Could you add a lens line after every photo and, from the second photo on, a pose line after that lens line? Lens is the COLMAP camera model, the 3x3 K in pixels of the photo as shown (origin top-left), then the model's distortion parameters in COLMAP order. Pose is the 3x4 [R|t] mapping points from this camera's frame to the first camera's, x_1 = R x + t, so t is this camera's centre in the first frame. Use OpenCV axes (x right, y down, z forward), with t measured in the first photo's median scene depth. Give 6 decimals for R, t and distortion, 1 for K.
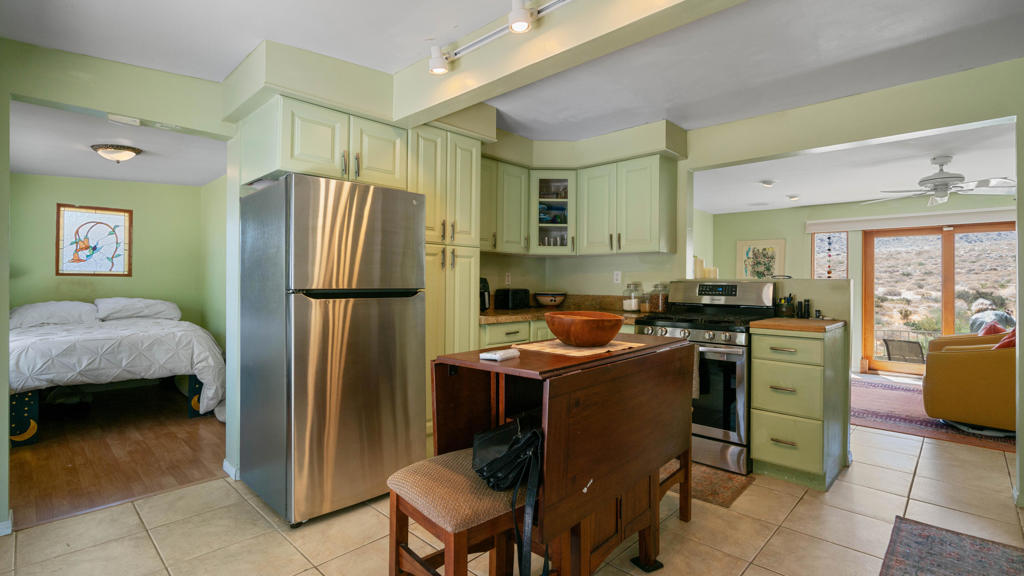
lens RADIAL K [[472.6, 0, 516.2], [0, 472.6, 278.9], [0, 0, 1]] dist [0.000650, 0.000451]
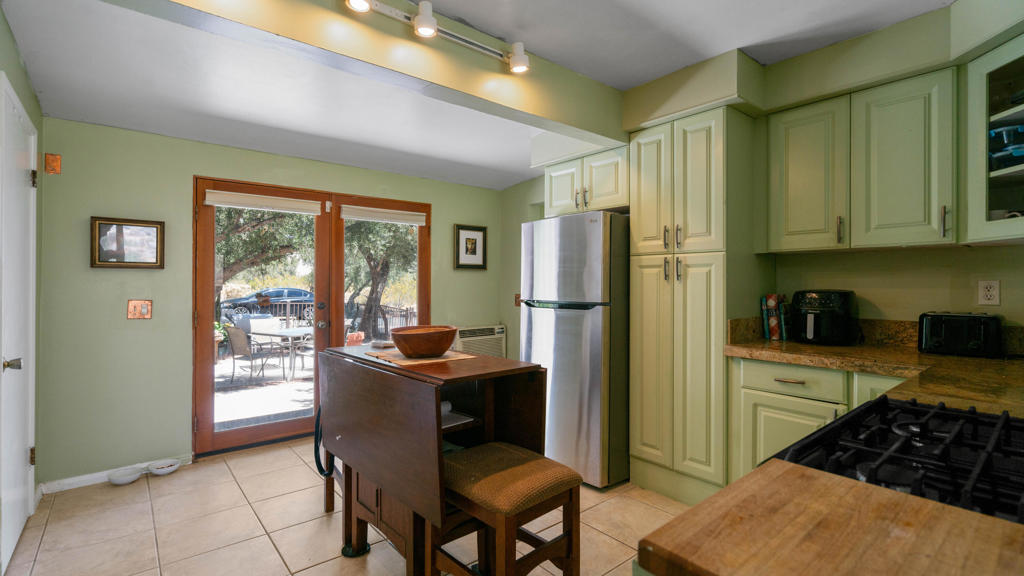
lens RADIAL K [[467.6, 0, 508.1], [0, 467.6, 280.8], [0, 0, 1]] dist [-0.007453, 0.000392]
pose [[-0.122249, -0.012489, -0.992421, 0.530752], [0.003318, 0.999910, -0.012992, -0.008842], [0.992494, -0.004881, -0.122197, 0.585100]]
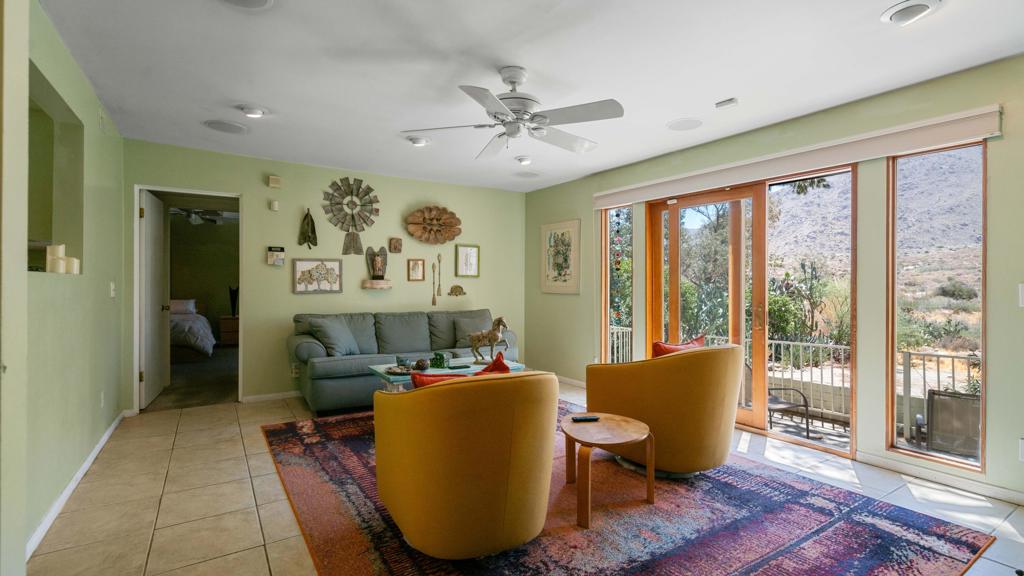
lens RADIAL K [[467.6, 0, 508.1], [0, 467.6, 280.8], [0, 0, 1]] dist [-0.007453, 0.000392]
pose [[0.971501, -0.009781, -0.236835, 1.072761], [0.011322, 0.999923, 0.005147, 0.013157], [0.236767, -0.007682, 0.971536, 0.423432]]
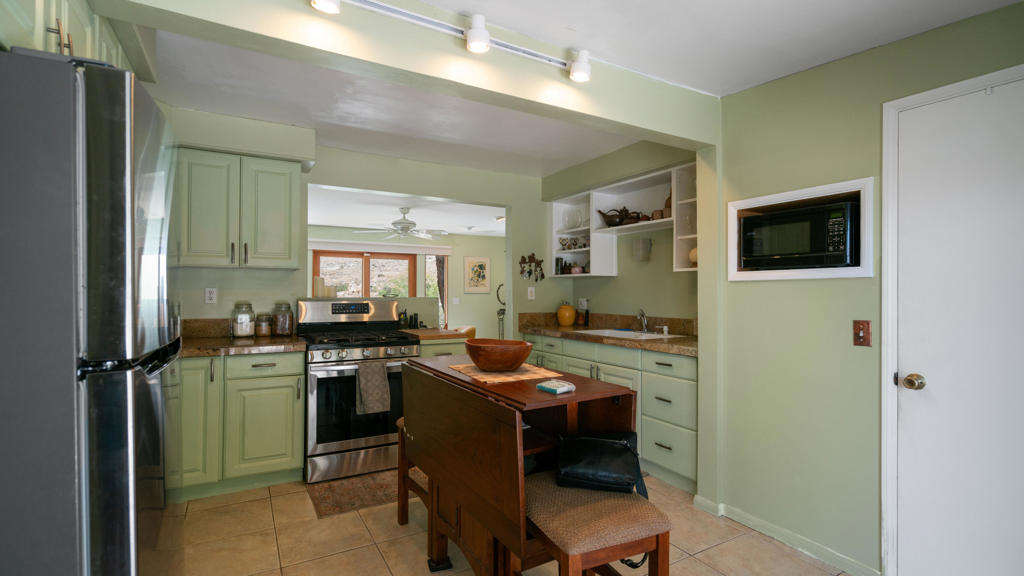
lens RADIAL K [[470.2, 0, 512.0], [0, 470.2, 288.0], [0, 0, 1]] dist [-0.005254, -0.000061]
pose [[0.280648, 0.000837, 0.959810, -0.391846], [-0.010000, 0.999948, 0.002052, -0.022509], [-0.959759, -0.010175, 0.280642, 0.295281]]
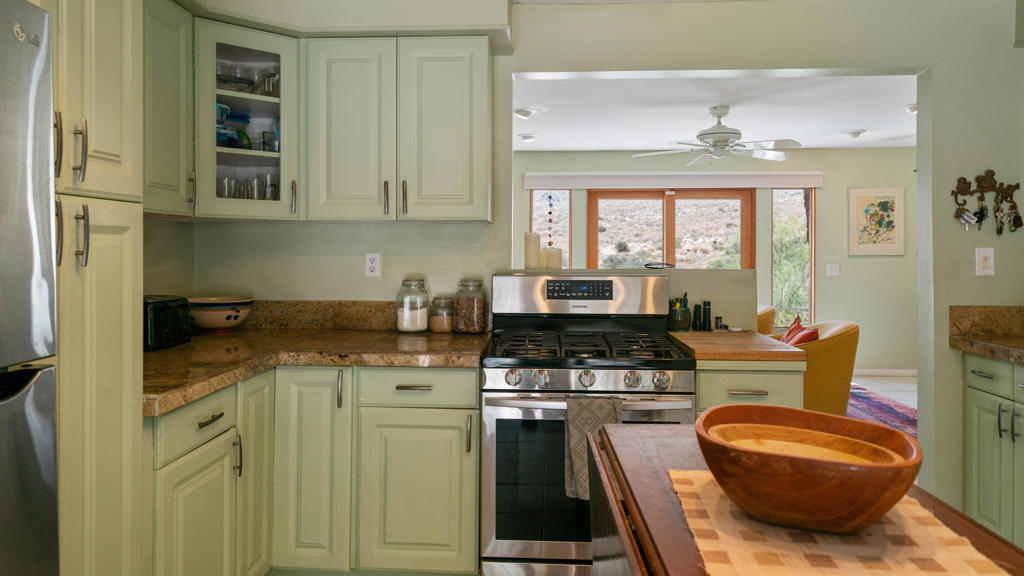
lens RADIAL K [[702.1, 0, 505.2], [0, 702.1, 249.5], [0, 0, 1]] dist [-0.000622, -0.000046]
pose [[0.764575, -0.007917, 0.644487, -0.162108], [-0.000317, 0.999920, 0.012660, -0.029638], [-0.644535, -0.009883, 0.764511, 0.327913]]
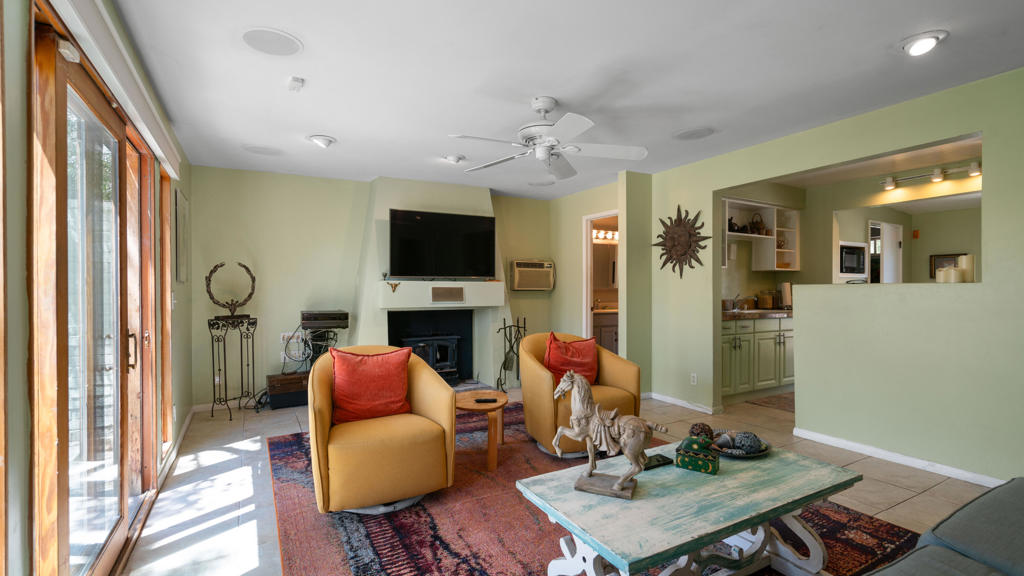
lens RADIAL K [[470.2, 0, 512.0], [0, 470.2, 288.0], [0, 0, 1]] dist [-0.005254, -0.000061]
pose [[-0.954407, -0.005927, 0.298450, 0.766058], [-0.009577, 0.999896, -0.010768, 0.021758], [-0.298356, -0.013135, -0.954364, 1.724102]]
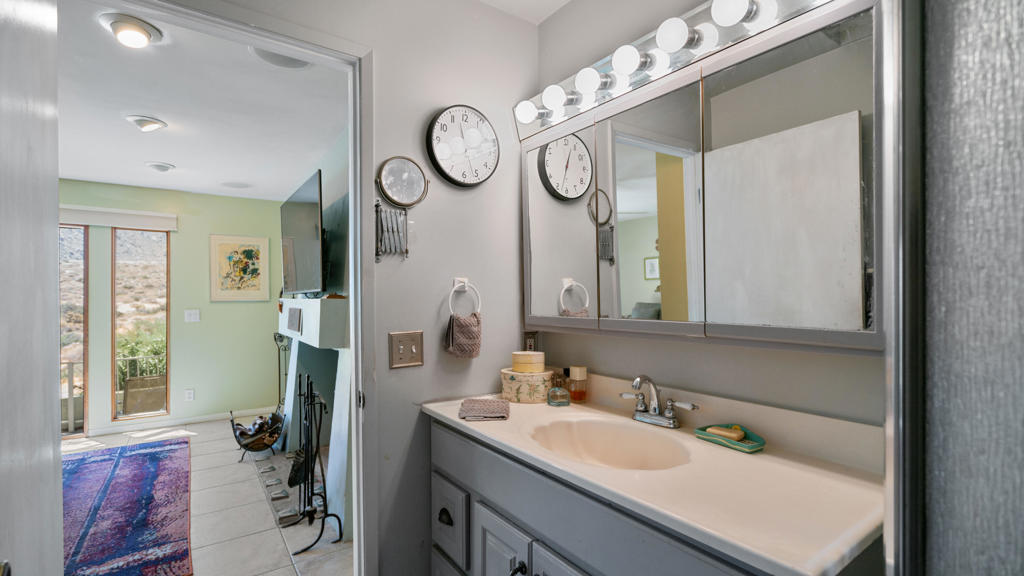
lens RADIAL K [[458.7, 0, 507.5], [0, 458.7, 298.7], [0, 0, 1]] dist [-0.001742, -0.000073]
pose [[0.196501, -0.009526, 0.980457, 0.626959], [-0.006129, 0.999921, 0.010943, -0.016809], [-0.980485, -0.008159, 0.196427, 0.160003]]
